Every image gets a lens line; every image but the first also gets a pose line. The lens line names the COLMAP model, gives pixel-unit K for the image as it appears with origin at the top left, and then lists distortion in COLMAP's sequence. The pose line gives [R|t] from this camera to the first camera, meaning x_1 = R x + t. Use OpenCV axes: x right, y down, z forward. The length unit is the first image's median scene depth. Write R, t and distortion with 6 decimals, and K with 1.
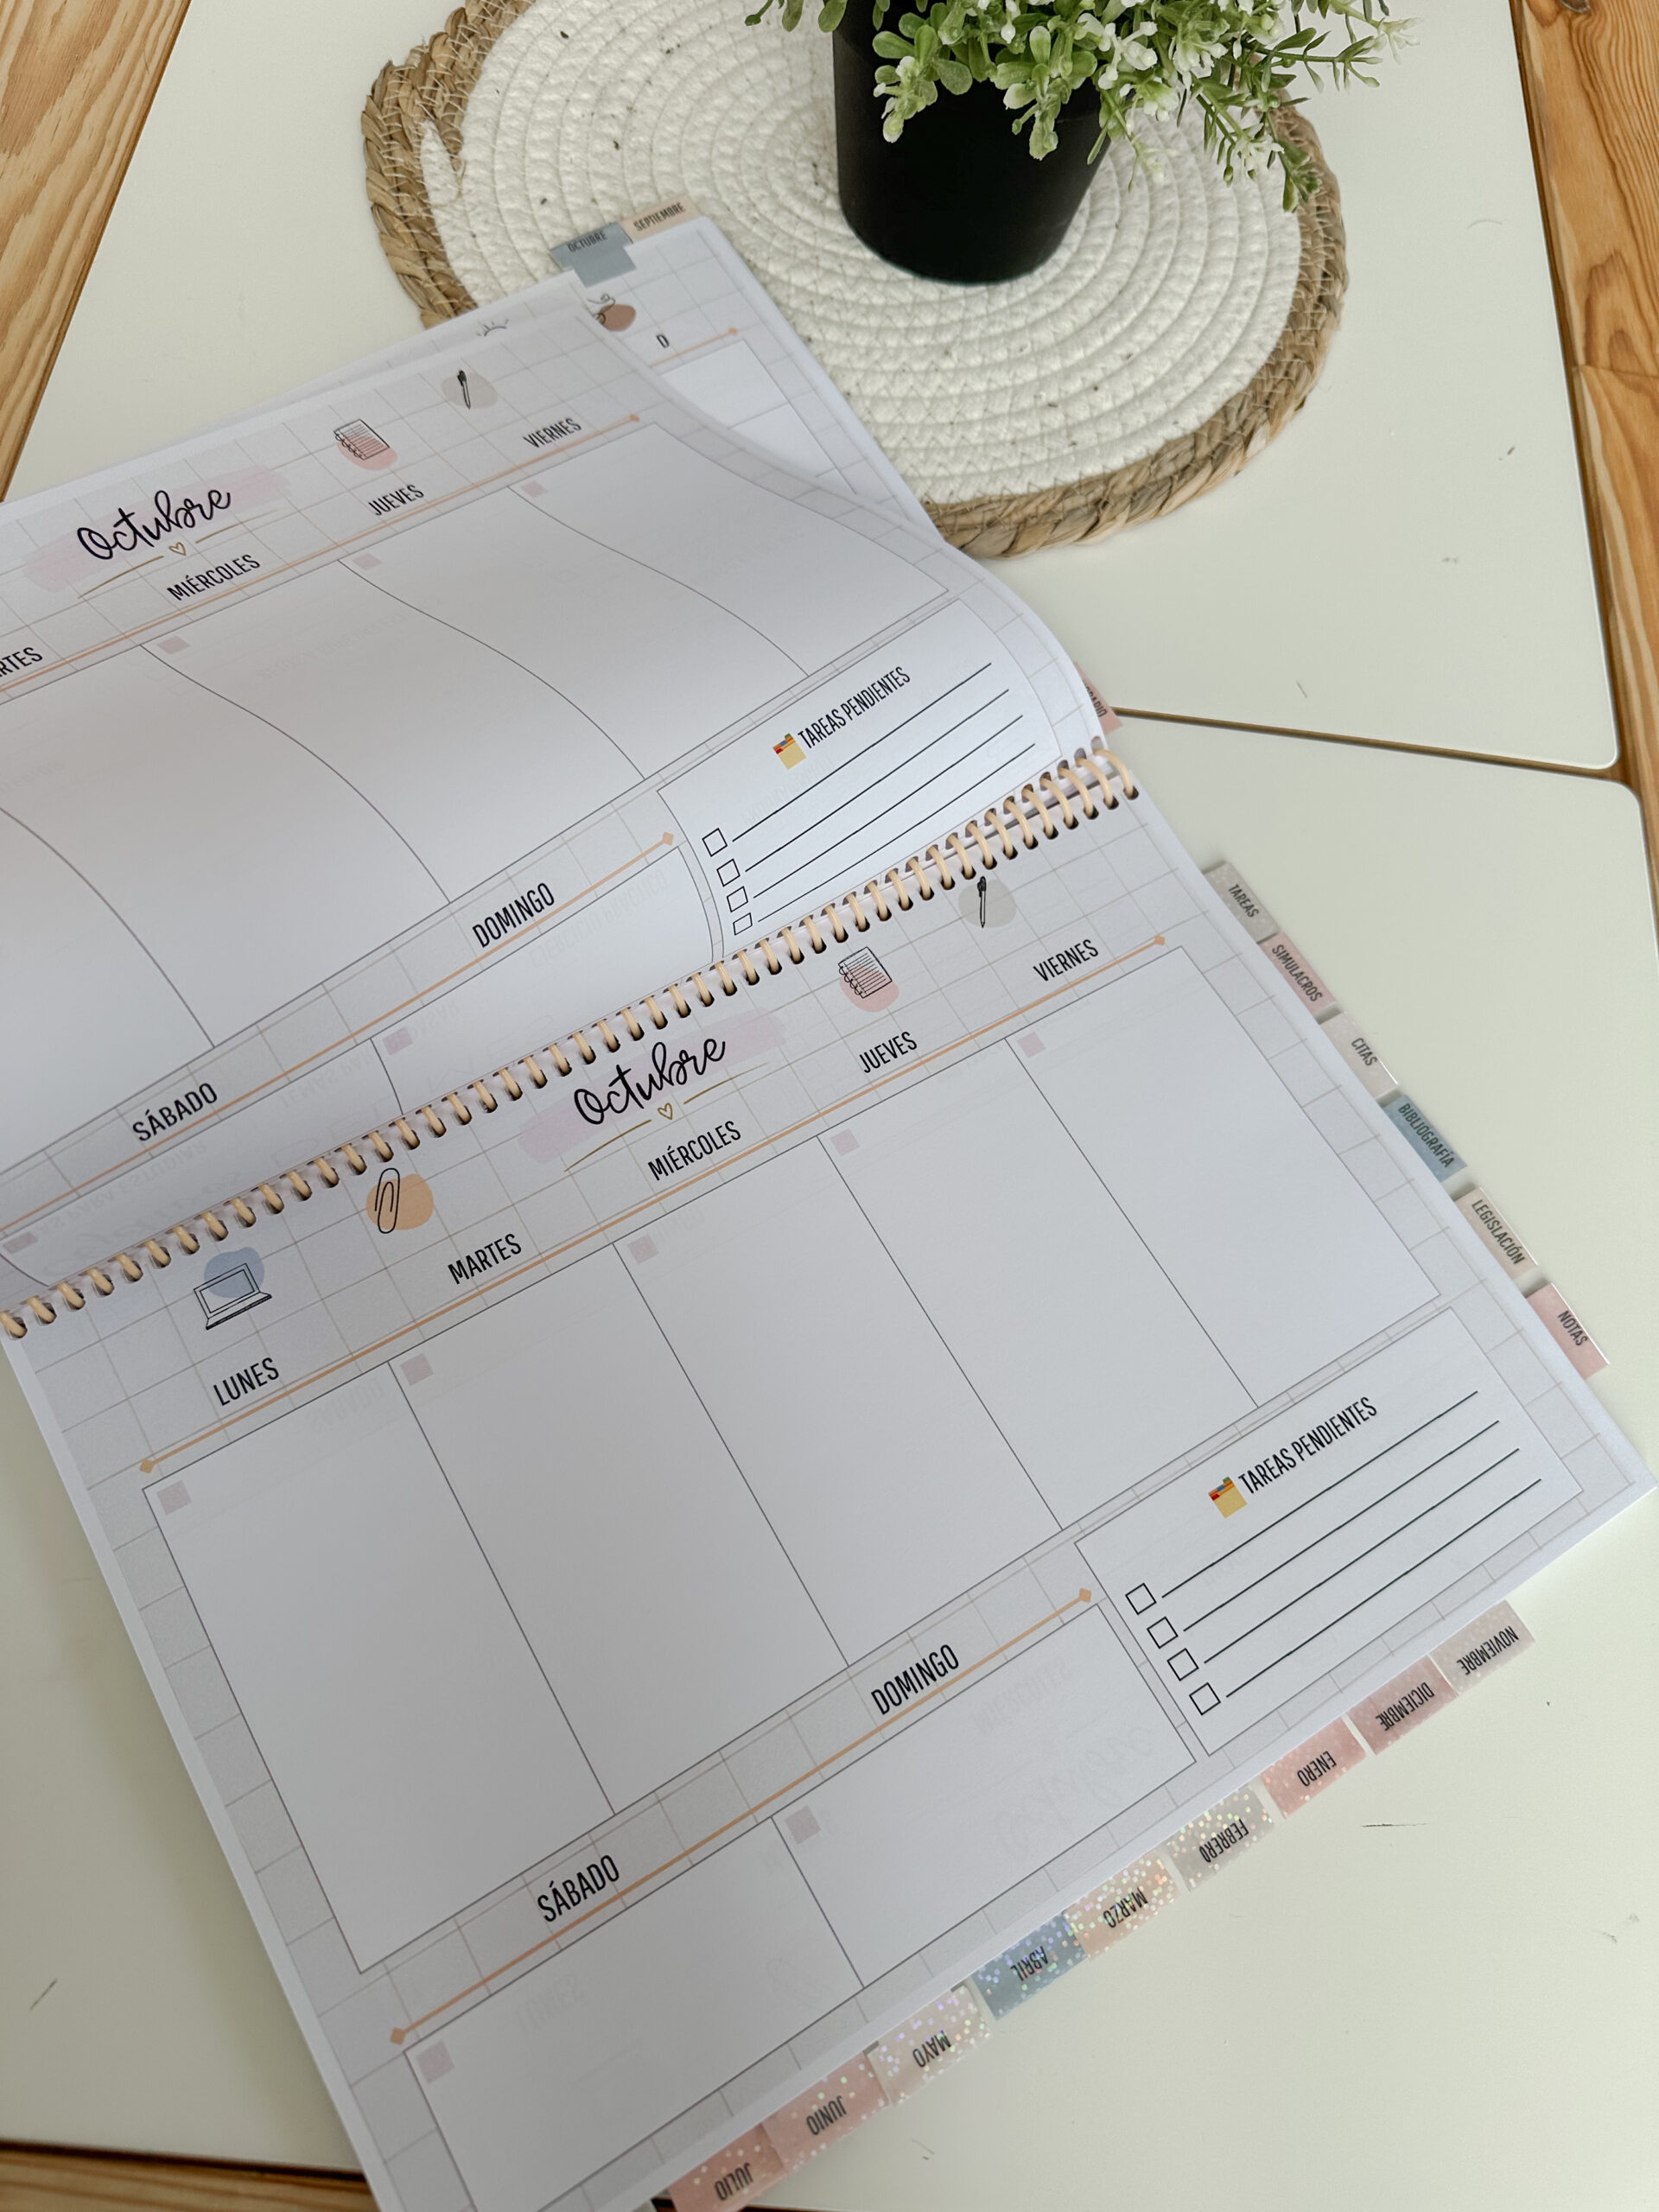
lens RADIAL K [[1650.1, 0, 823.4], [0, 1650.1, 1121.2], [0, 0, 1]] dist [-0.033565, 0.010152]
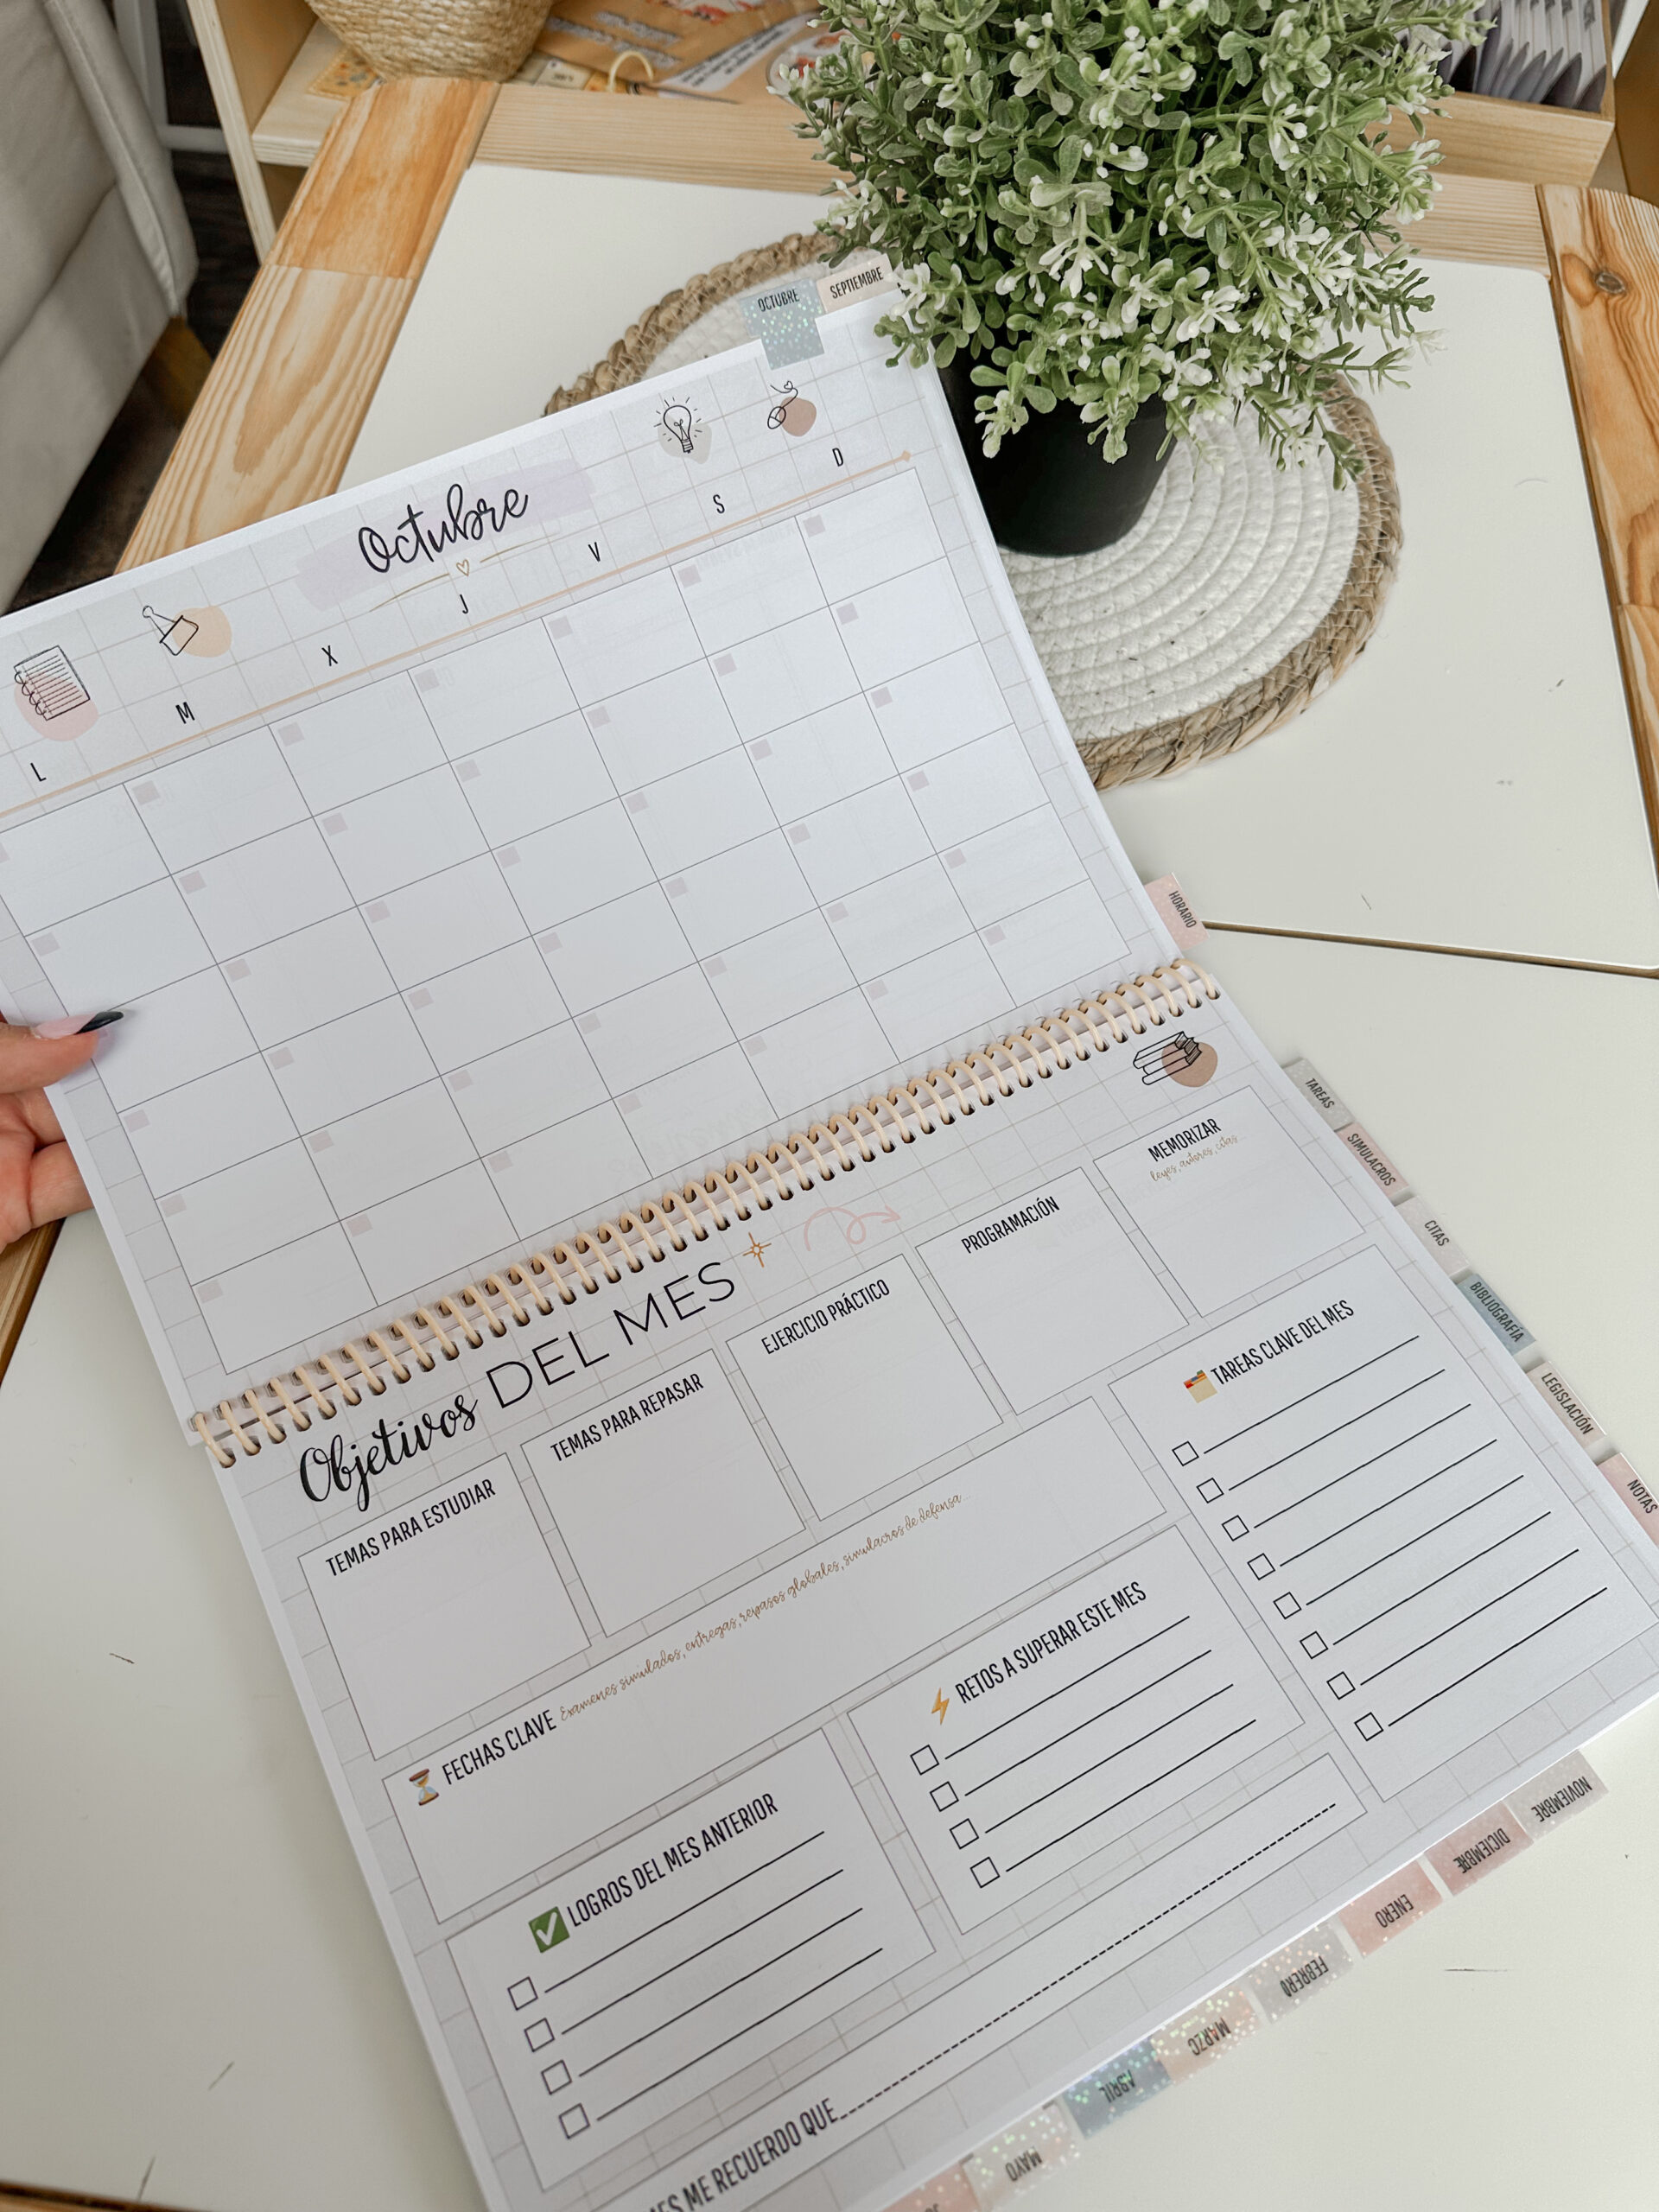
lens RADIAL K [[1633.3, 0, 814.9], [0, 1633.3, 1102.9], [0, 0, 1]] dist [0.001212, -0.033453]
pose [[0.996526, -0.004641, -0.083158, 0.012820], [-0.005712, 0.992288, -0.123820, 0.007119], [0.083091, 0.123865, 0.988814, -0.089050]]
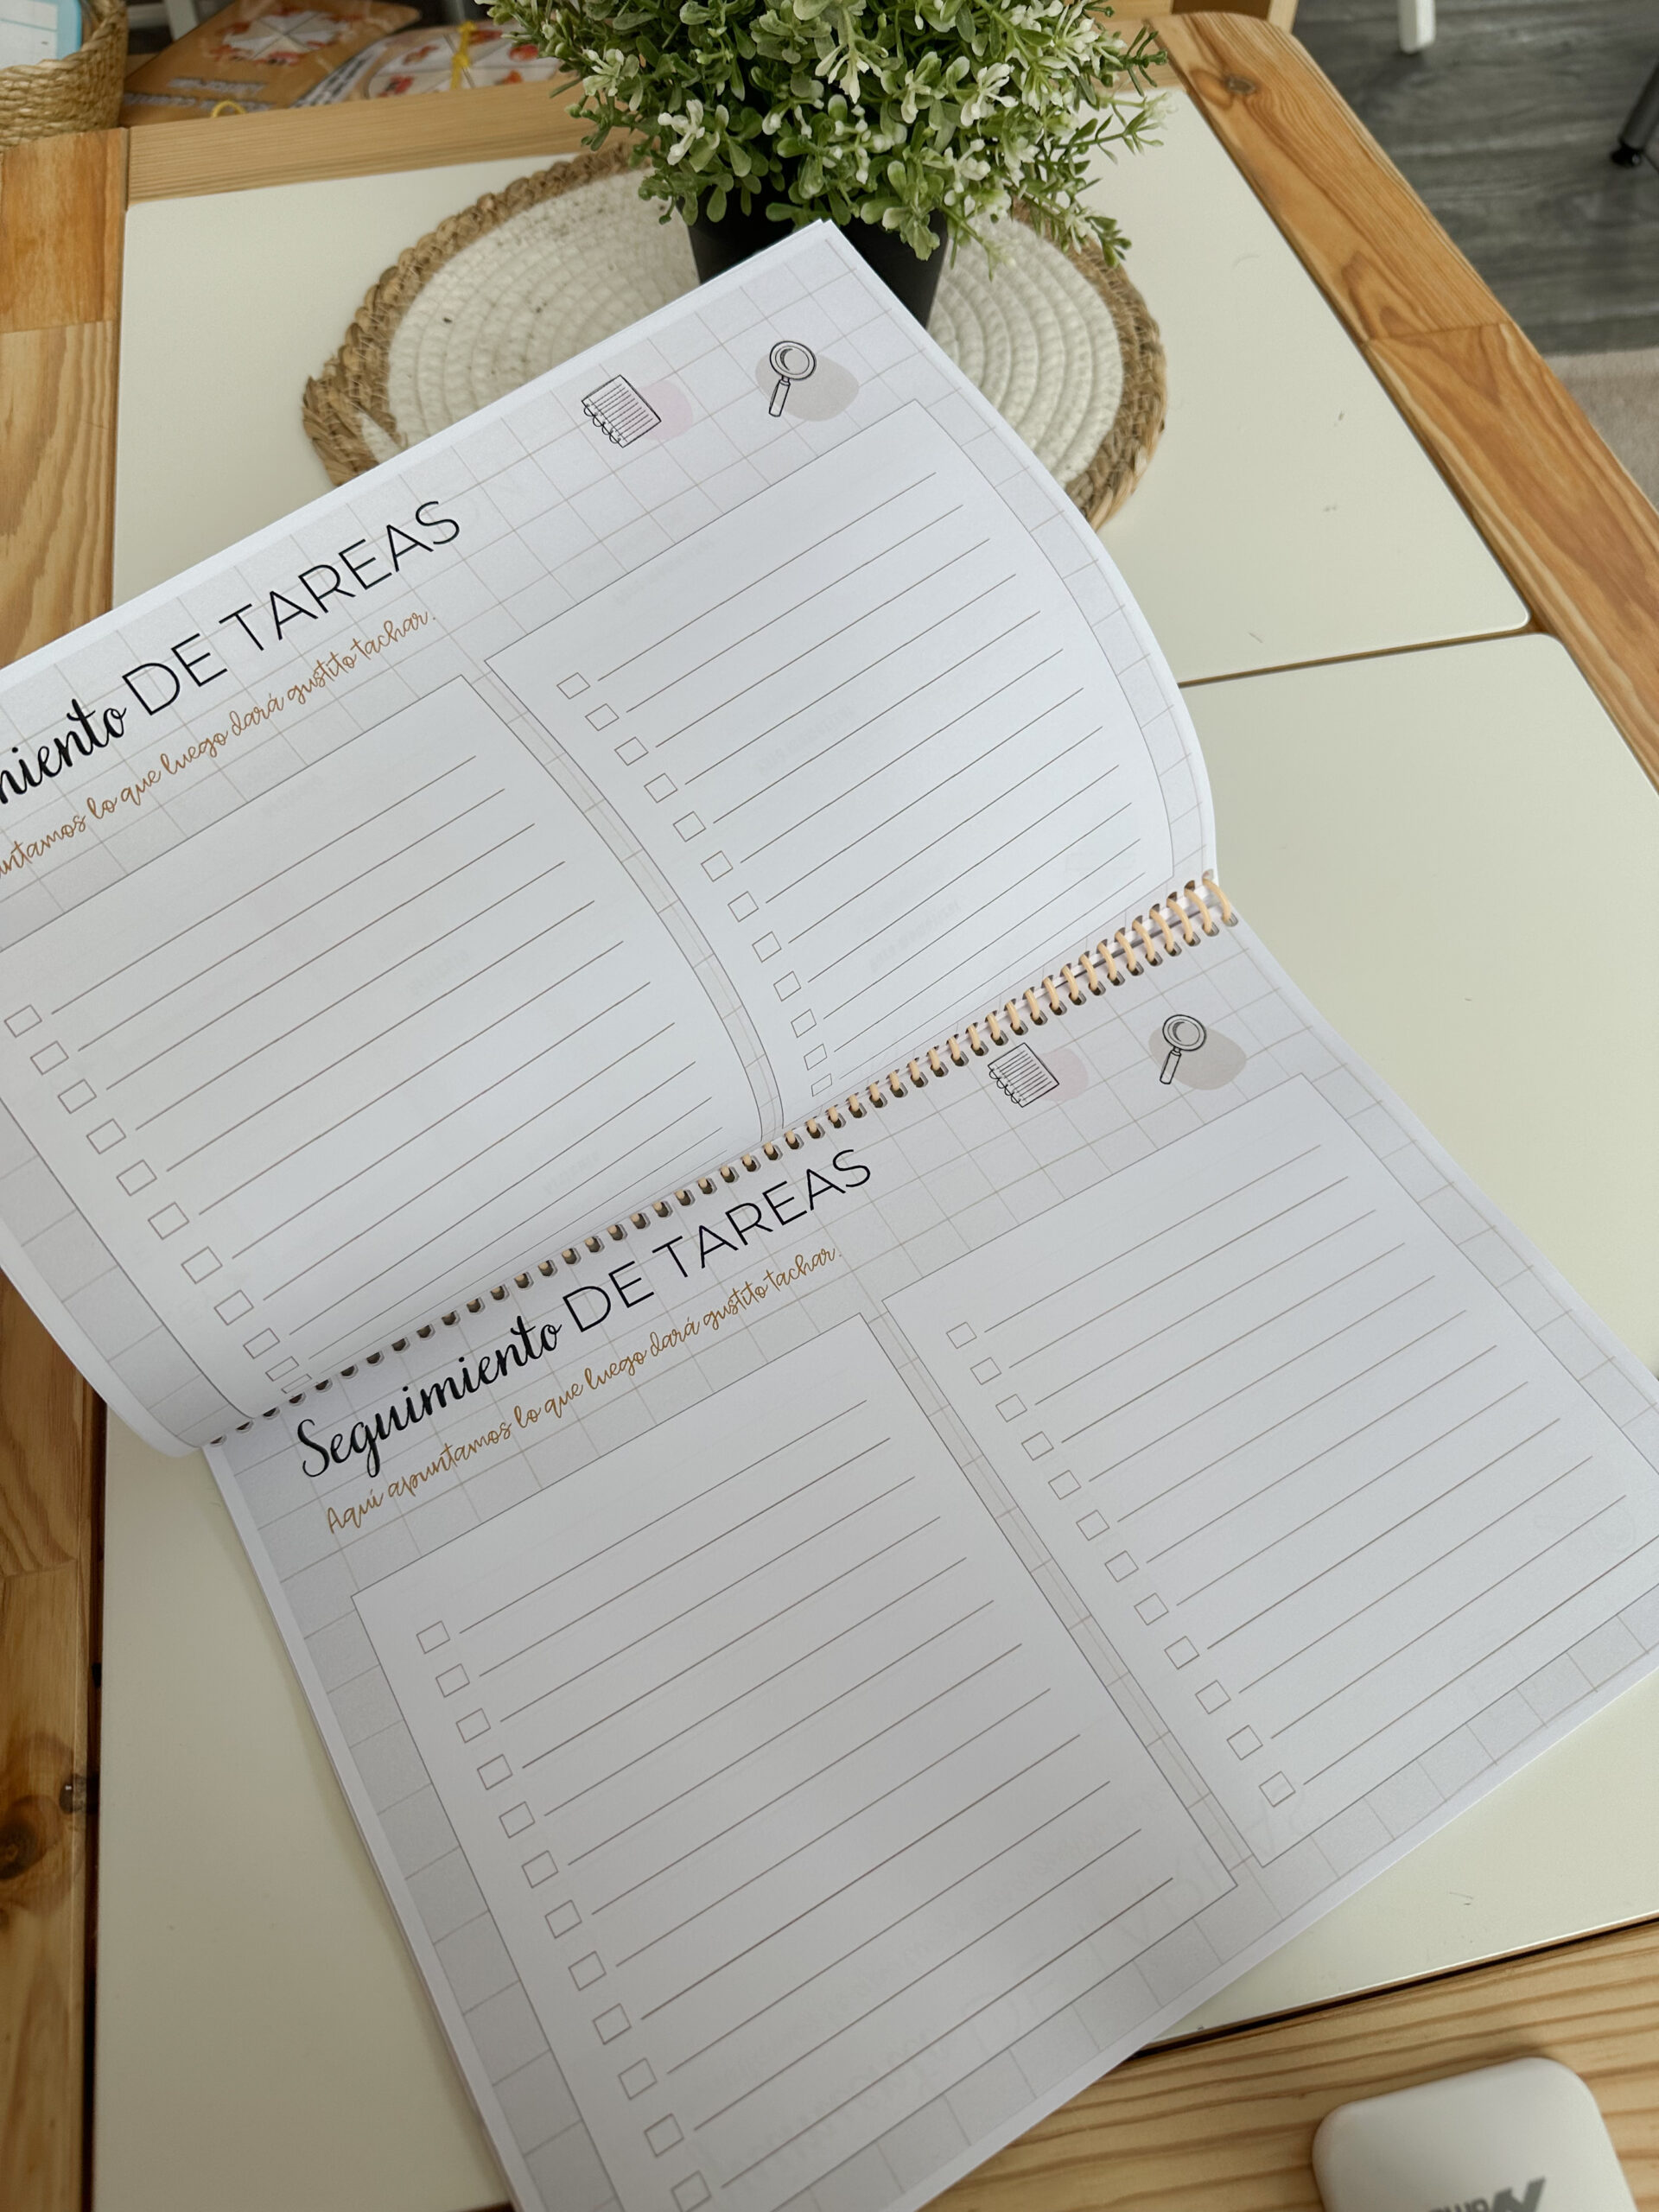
lens RADIAL K [[1648.0, 0, 841.2], [0, 1648.0, 1117.9], [0, 0, 1]] dist [-0.029076, 0.006930]
pose [[0.950815, -0.300349, 0.075770, -0.160608], [0.308225, 0.941675, -0.135073, 0.111087], [-0.030782, 0.151784, 0.987934, -0.067244]]
